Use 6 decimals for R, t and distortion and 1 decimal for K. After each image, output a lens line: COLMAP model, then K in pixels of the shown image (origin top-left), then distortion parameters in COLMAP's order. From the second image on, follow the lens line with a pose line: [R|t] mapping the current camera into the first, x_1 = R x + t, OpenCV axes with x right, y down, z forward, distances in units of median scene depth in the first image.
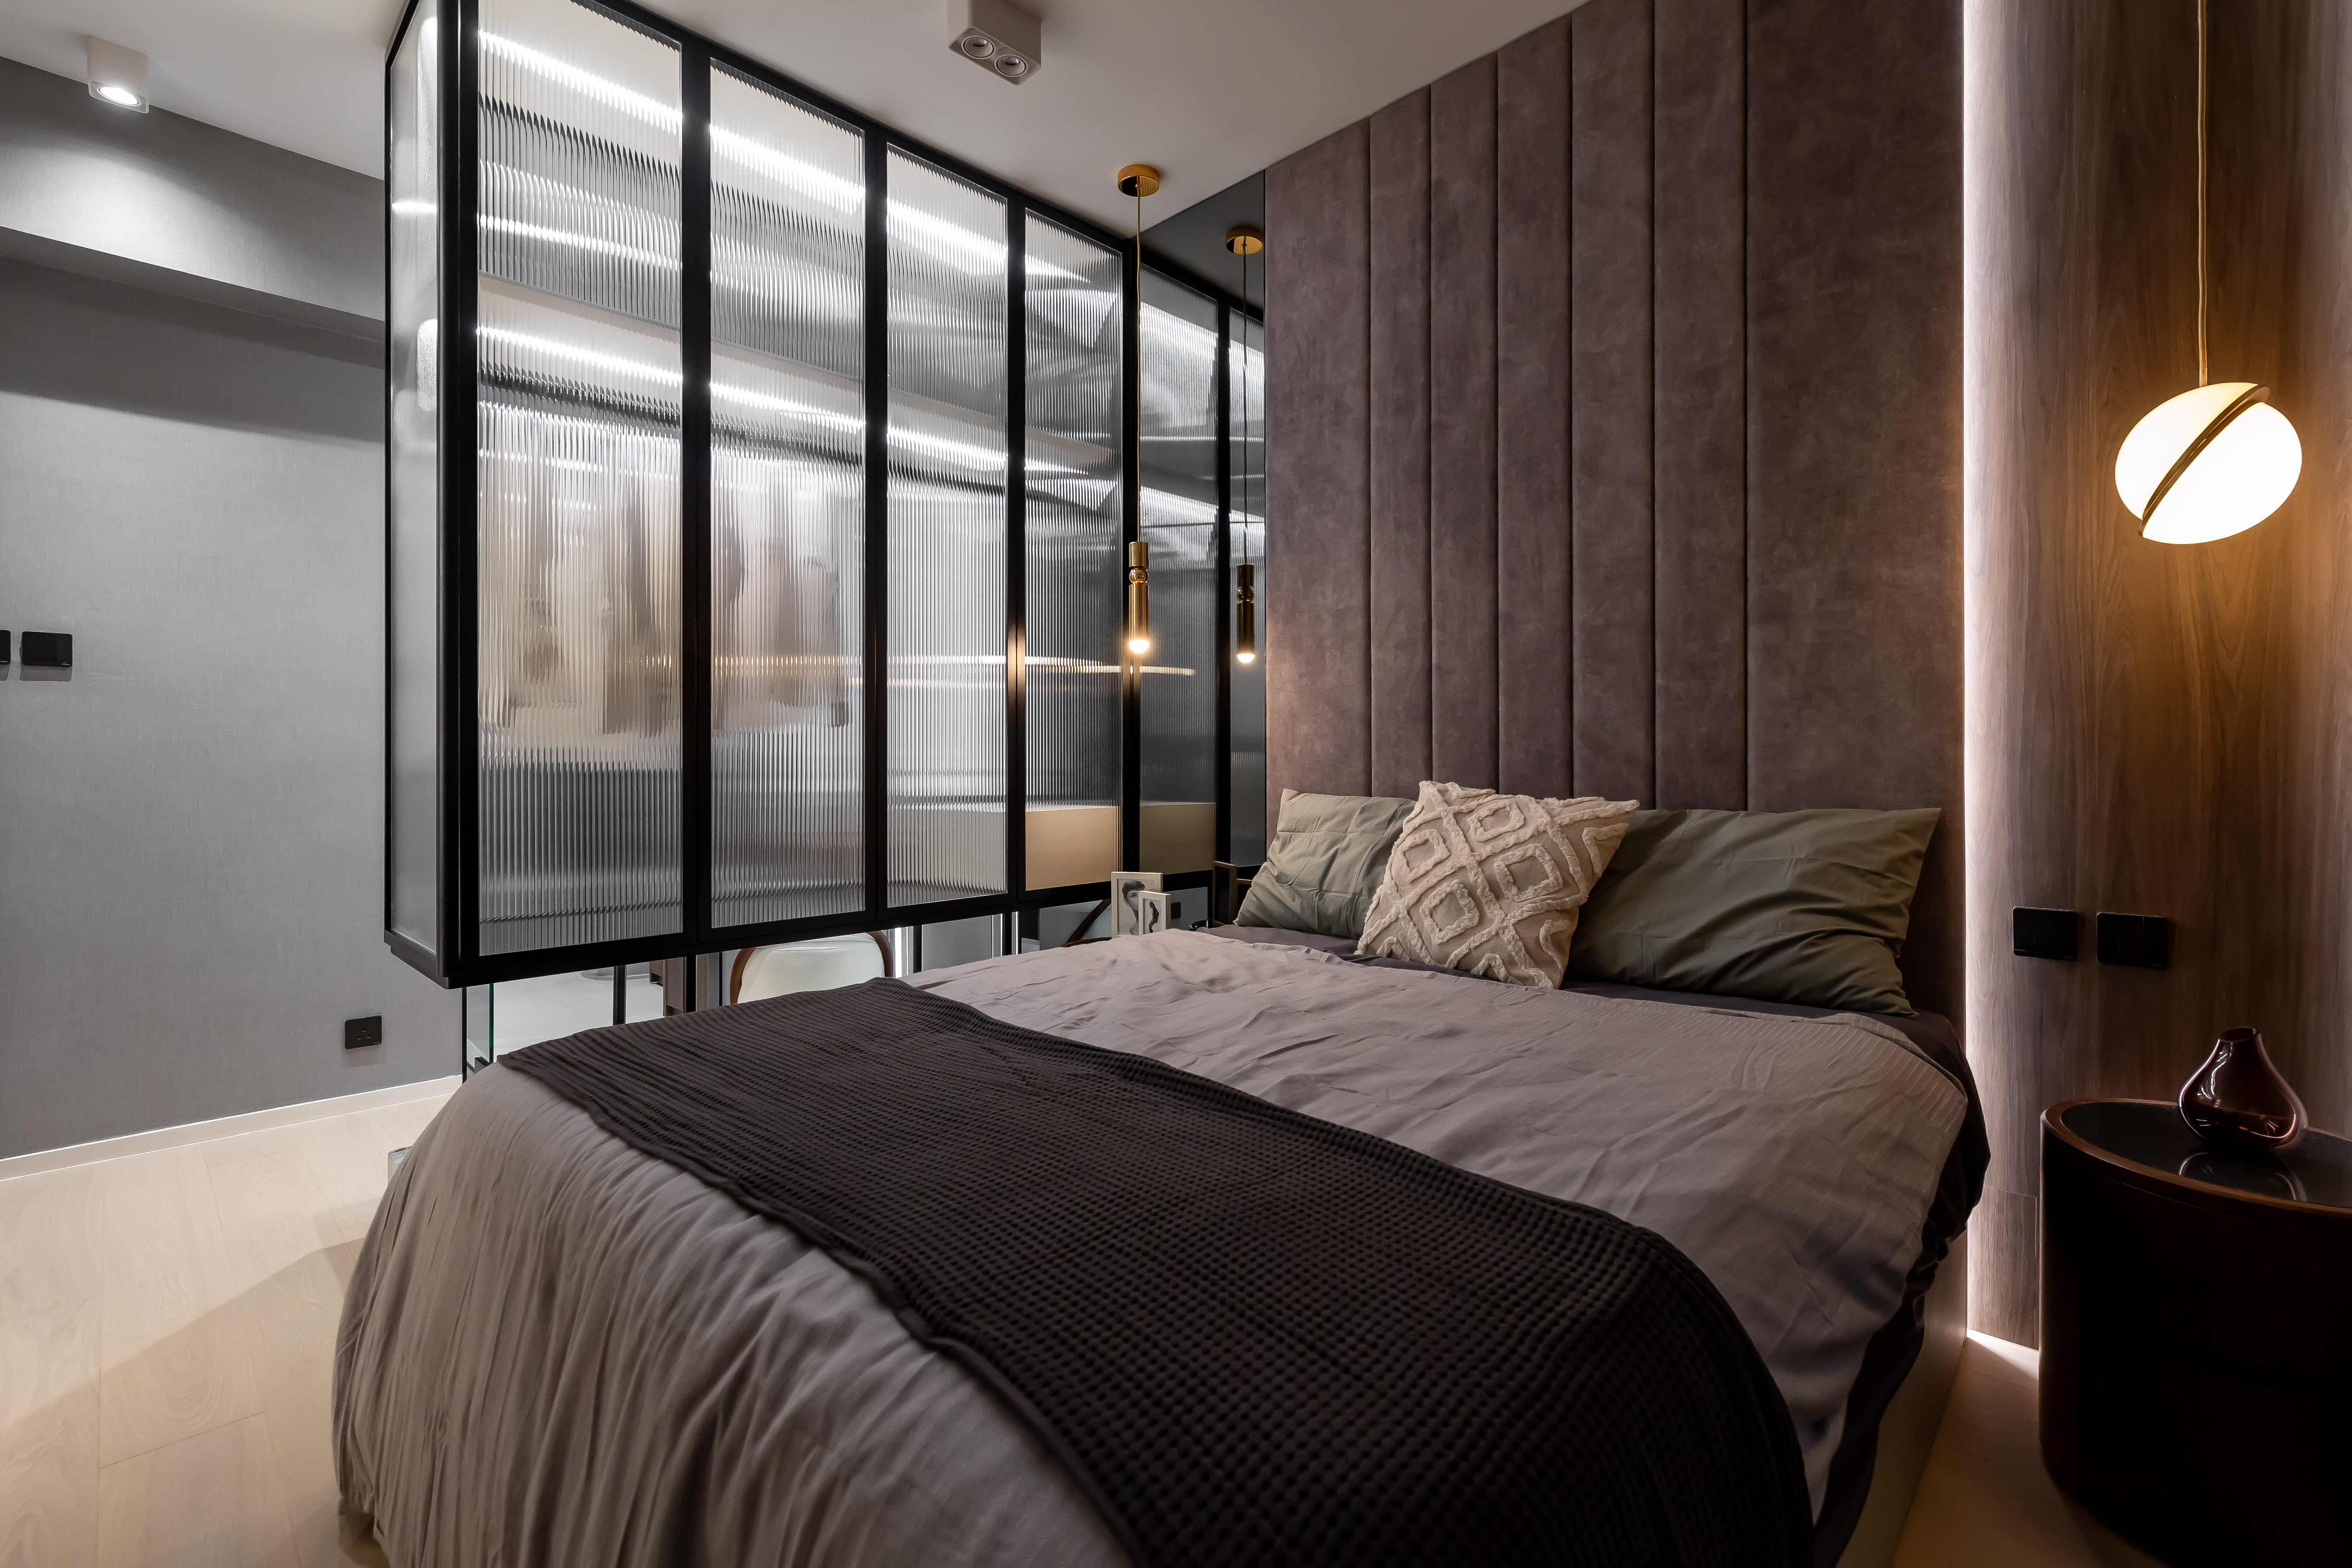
lens RADIAL K [[1015.6, 0, 1227.4], [0, 1015.6, 756.1], [0, 0, 1]] dist [0.000877, 0.000108]
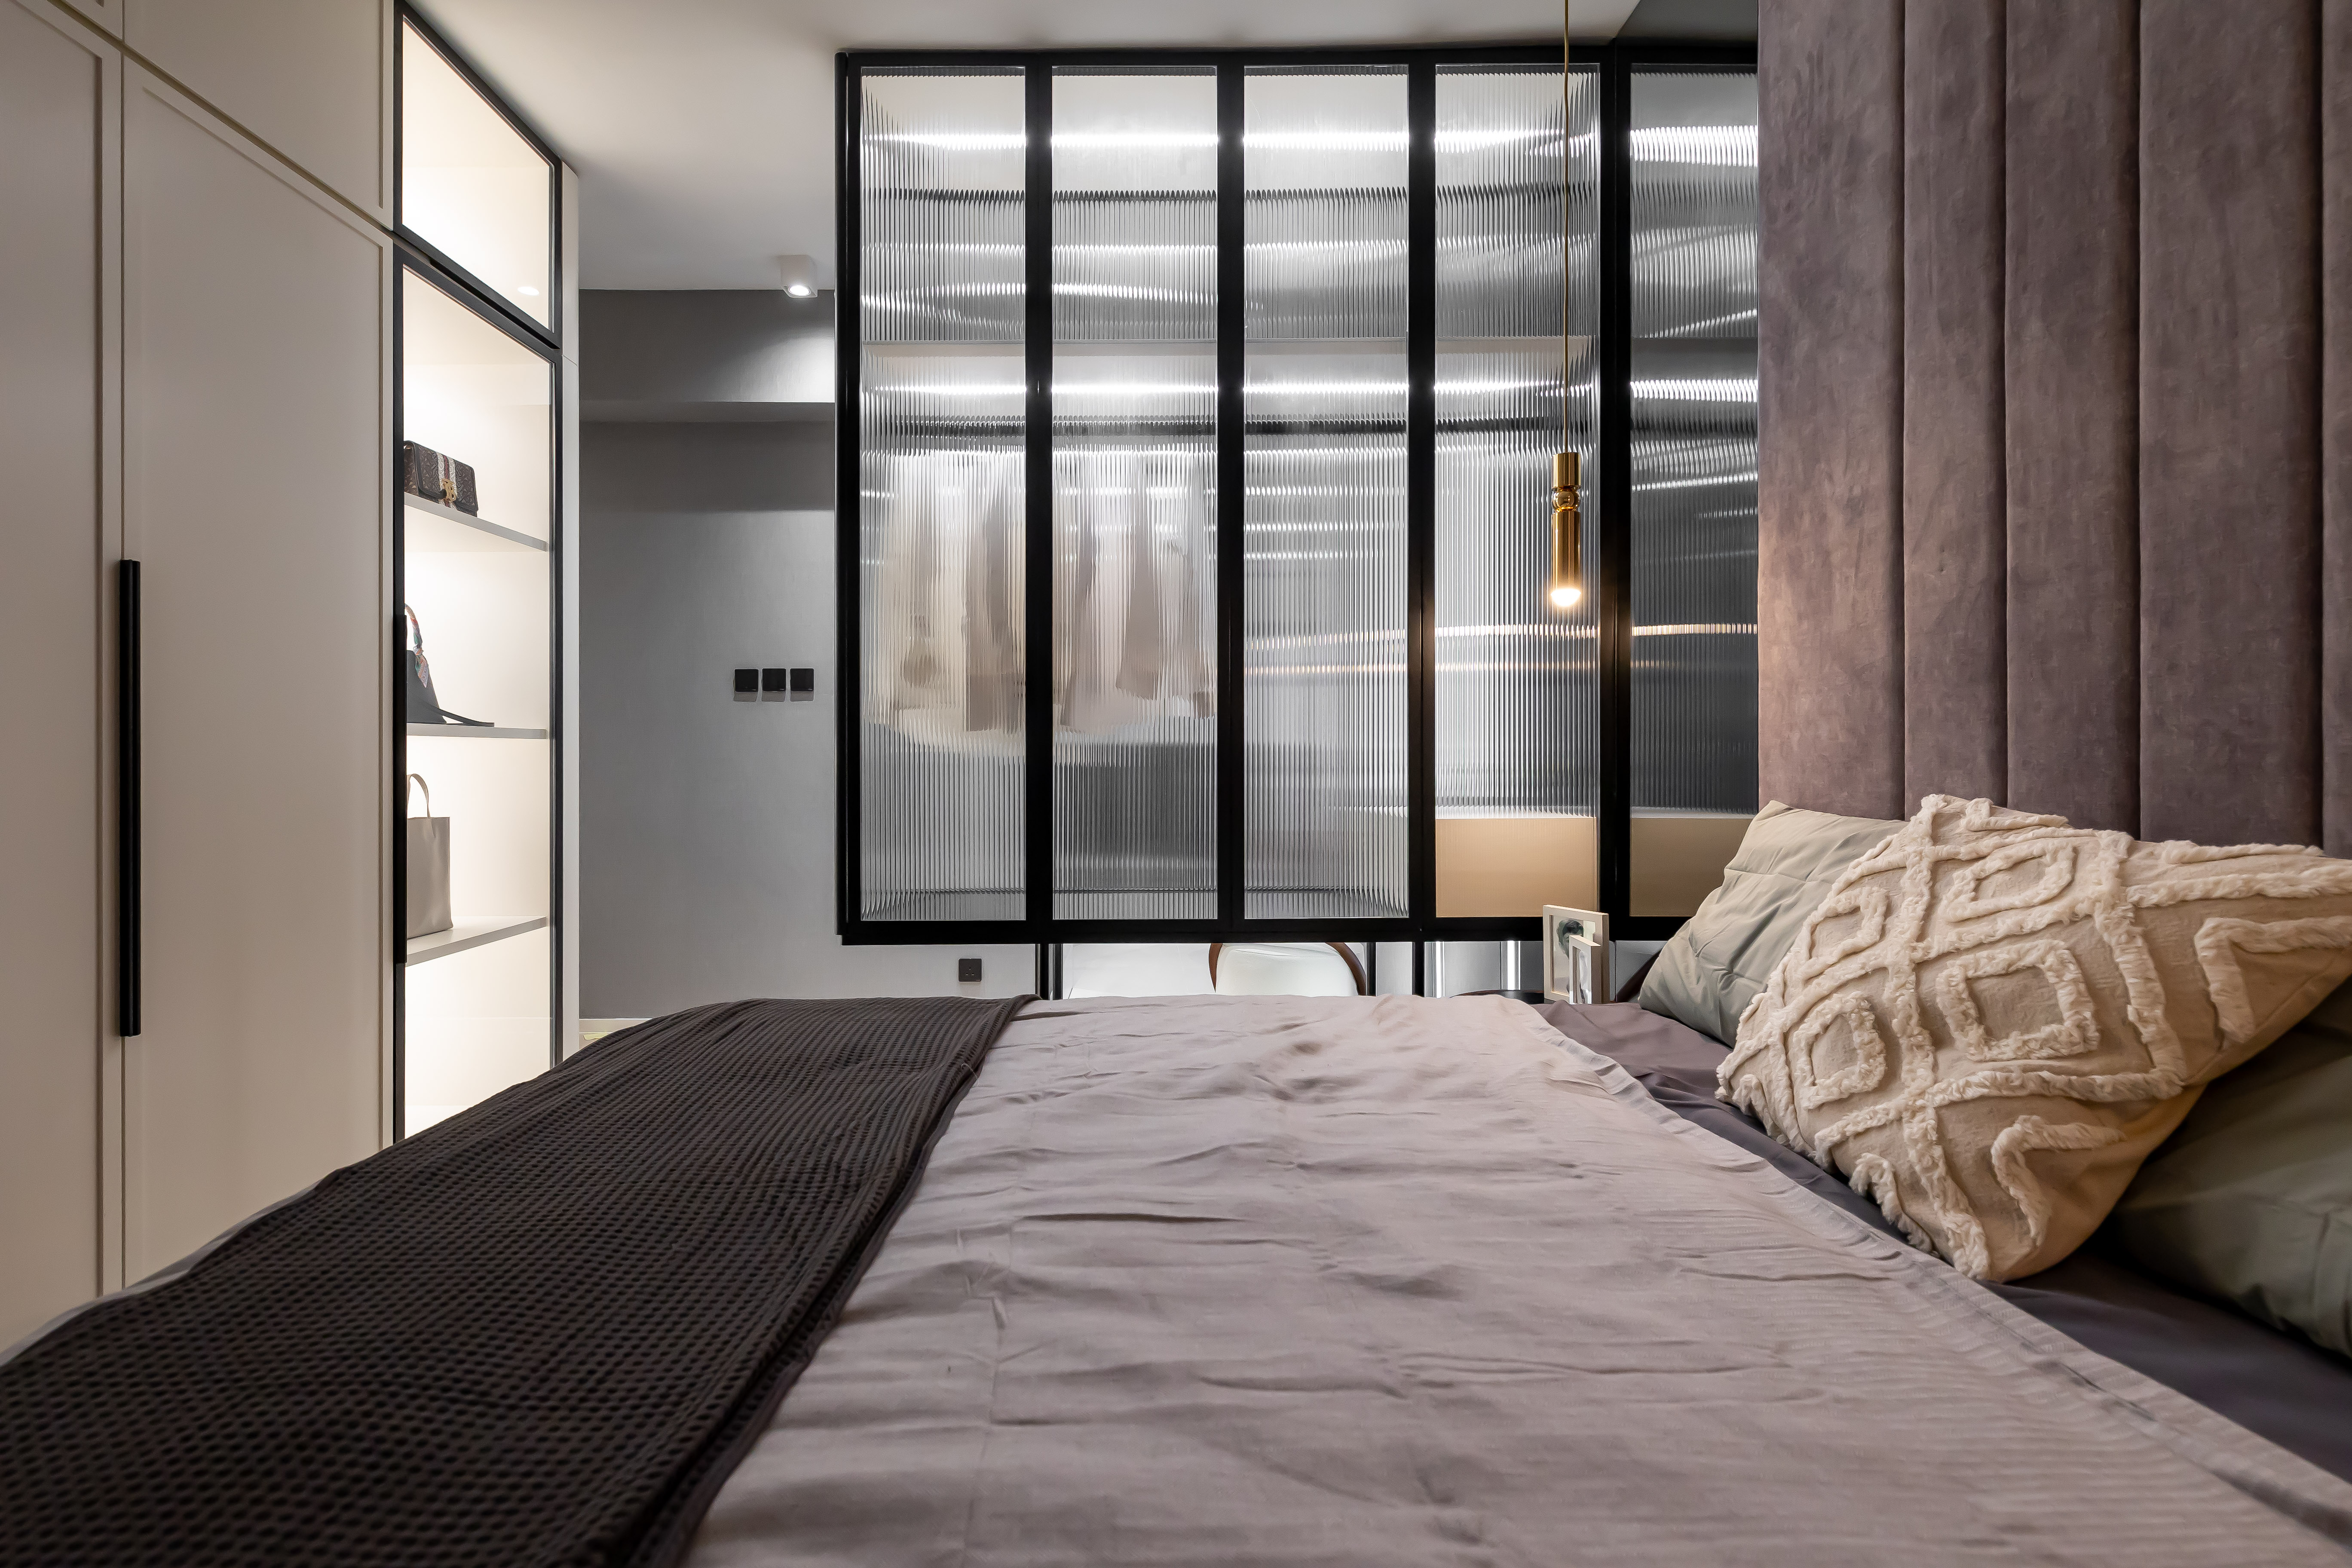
lens RADIAL K [[1053.8, 0, 1174.4], [0, 1053.8, 757.7], [0, 0, 1]] dist [0.000173, 0.000180]
pose [[0.685258, 0.001598, -0.728299, 0.326819], [0.004076, 0.999974, 0.006029, 0.000322], [0.728289, -0.007100, 0.685233, 0.341265]]
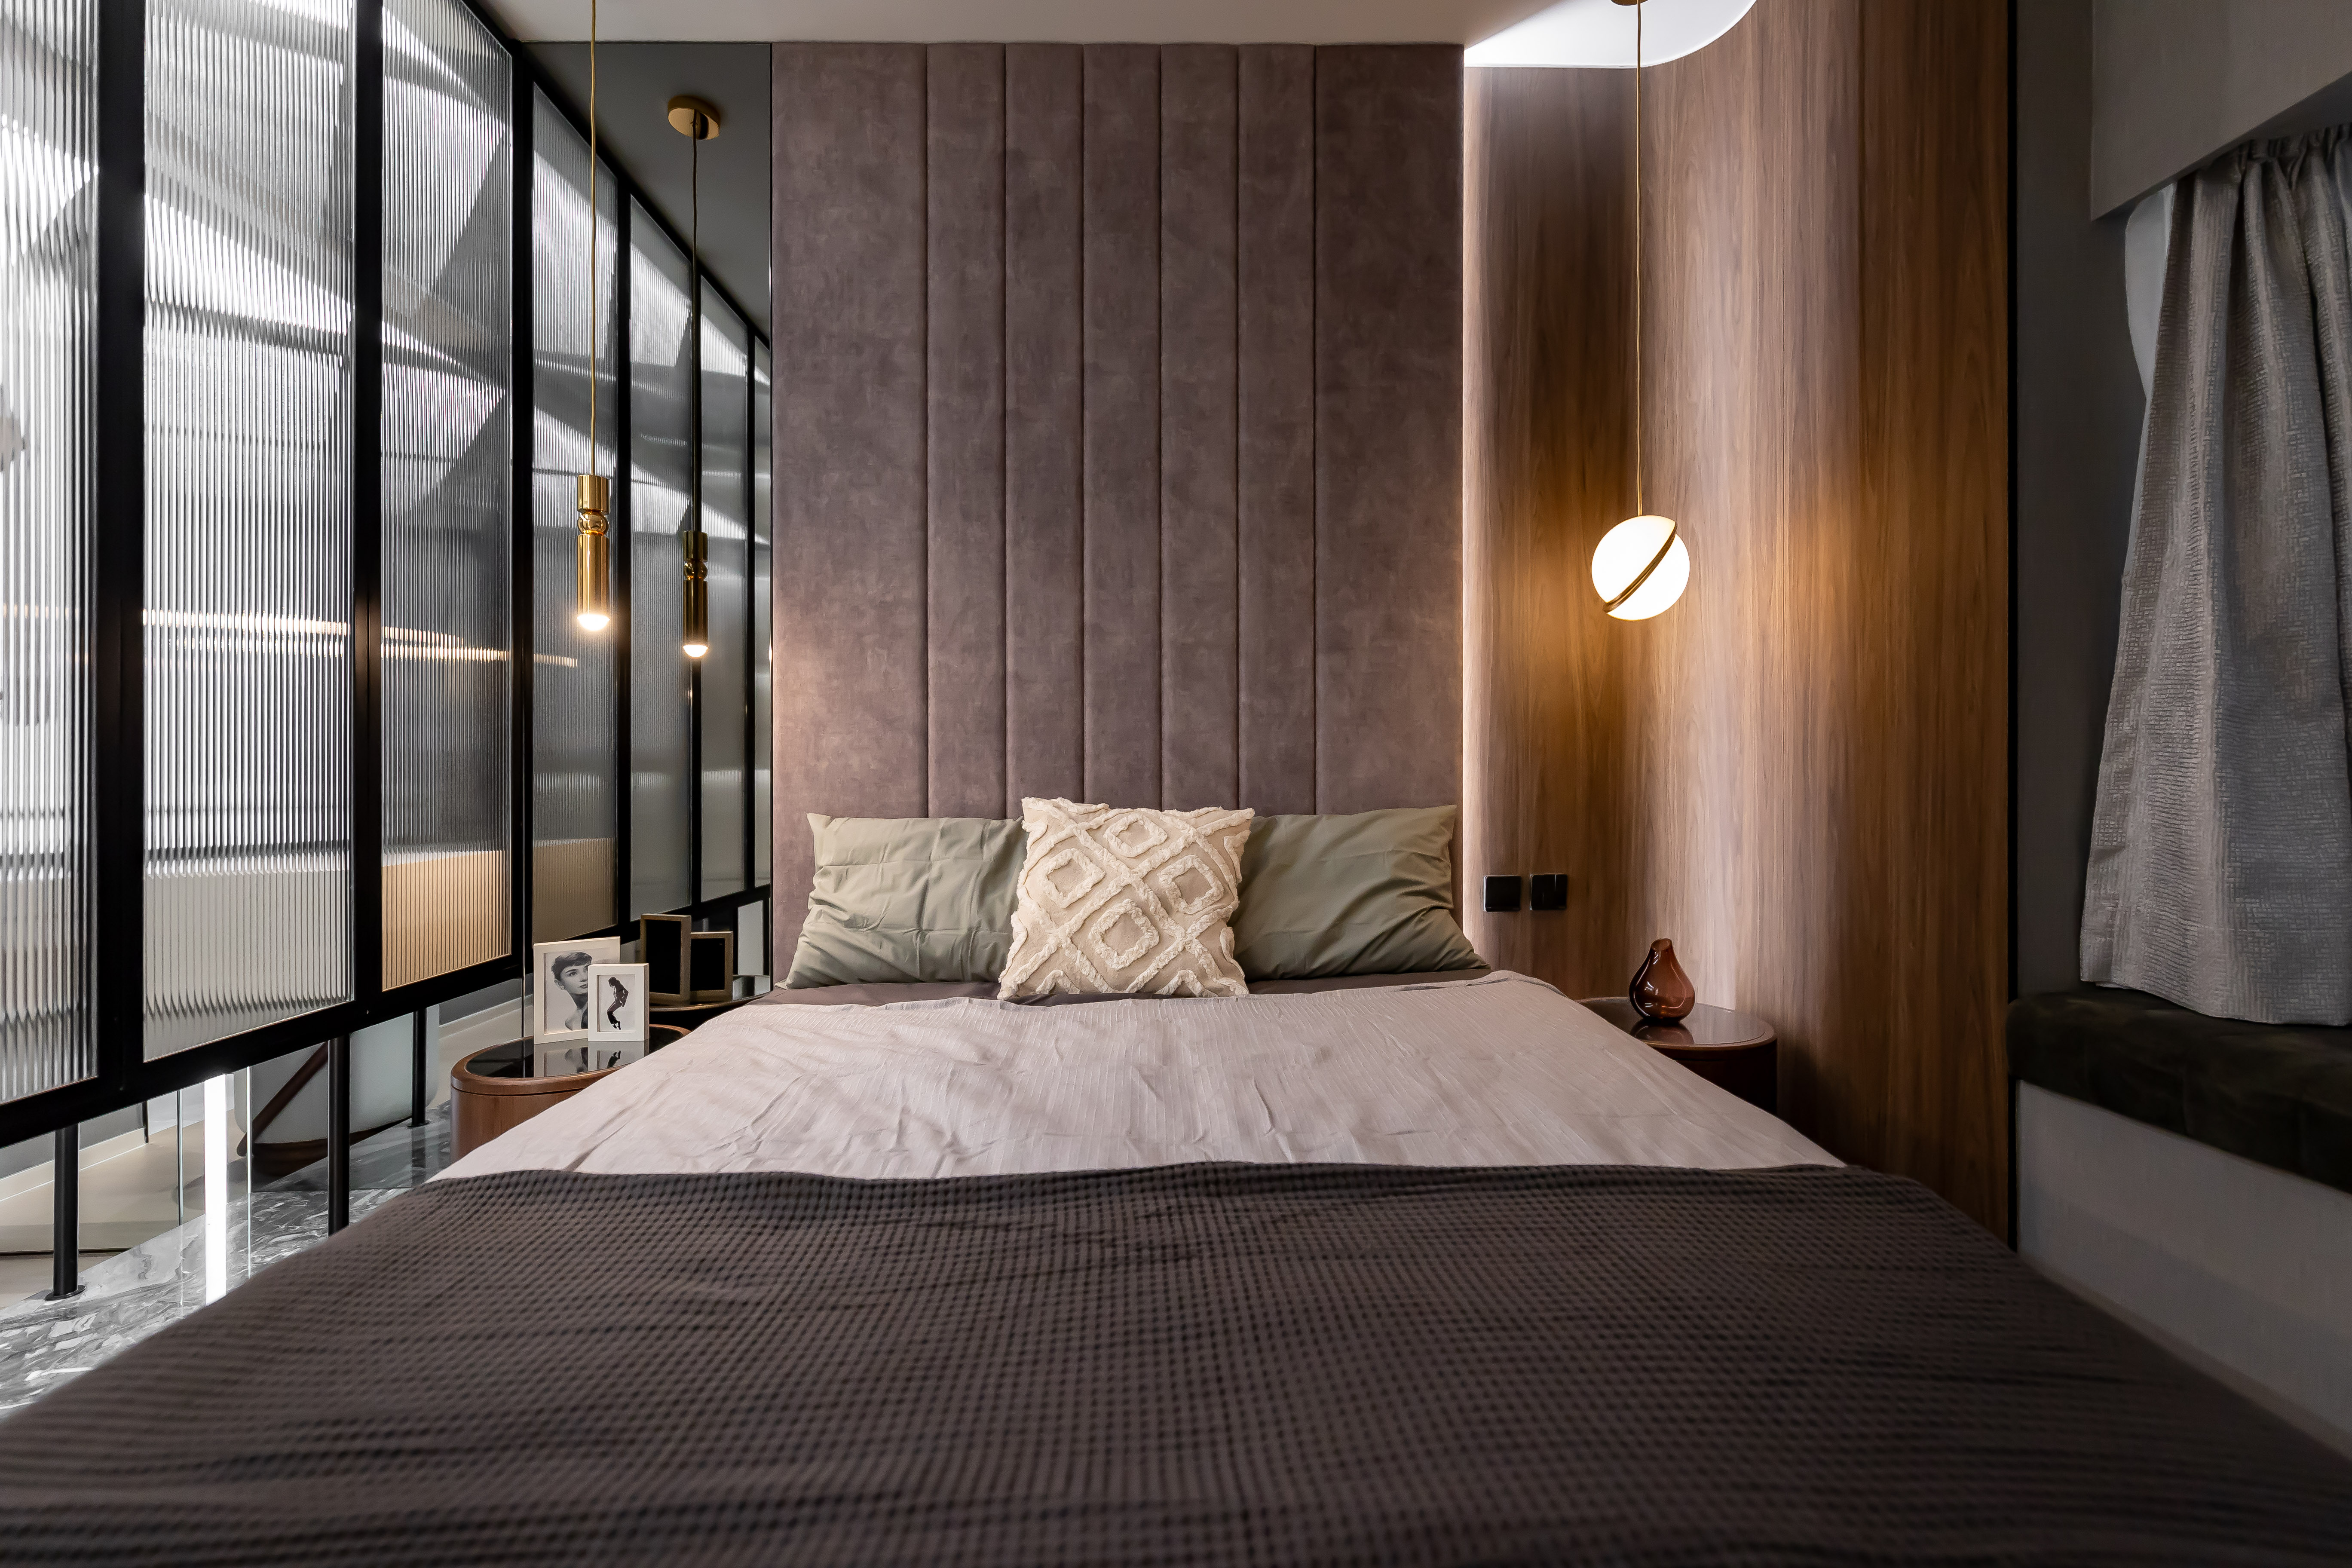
lens RADIAL K [[983.8, 0, 1187.3], [0, 983.8, 772.0], [0, 0, 1]] dist [0.000236, 0.000042]
pose [[0.718774, -0.010865, 0.695159, -0.325988], [0.013442, 0.999908, 0.001729, 0.001700], [-0.695114, 0.008101, 0.718854, 0.259797]]
